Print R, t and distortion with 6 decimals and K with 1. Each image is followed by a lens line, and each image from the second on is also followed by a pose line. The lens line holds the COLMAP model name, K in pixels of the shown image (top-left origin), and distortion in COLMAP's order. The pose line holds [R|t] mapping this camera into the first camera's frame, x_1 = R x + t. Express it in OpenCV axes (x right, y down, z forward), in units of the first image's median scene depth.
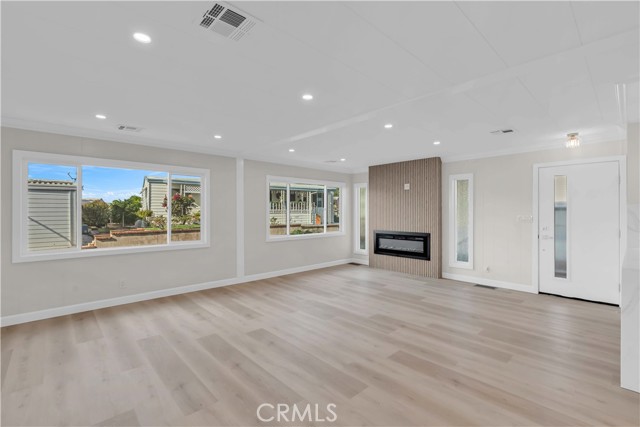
lens RADIAL K [[288.8, 0, 317.9], [0, 288.8, 210.8], [0, 0, 1]] dist [-0.004213, 0.000044]
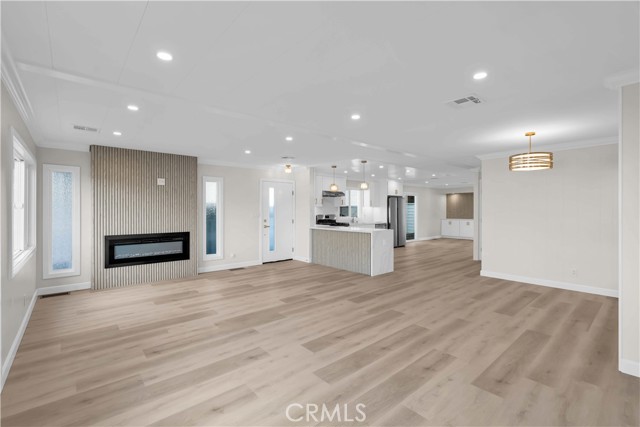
lens RADIAL K [[288.8, 0, 323.1], [0, 288.8, 211.3], [0, 0, 1]] dist [-0.004213, 0.000044]
pose [[0.026550, -0.002644, 0.999644, -0.917781], [-0.001114, 0.999996, 0.002674, 0.006920], [-0.999647, -0.001185, 0.026547, 0.798016]]
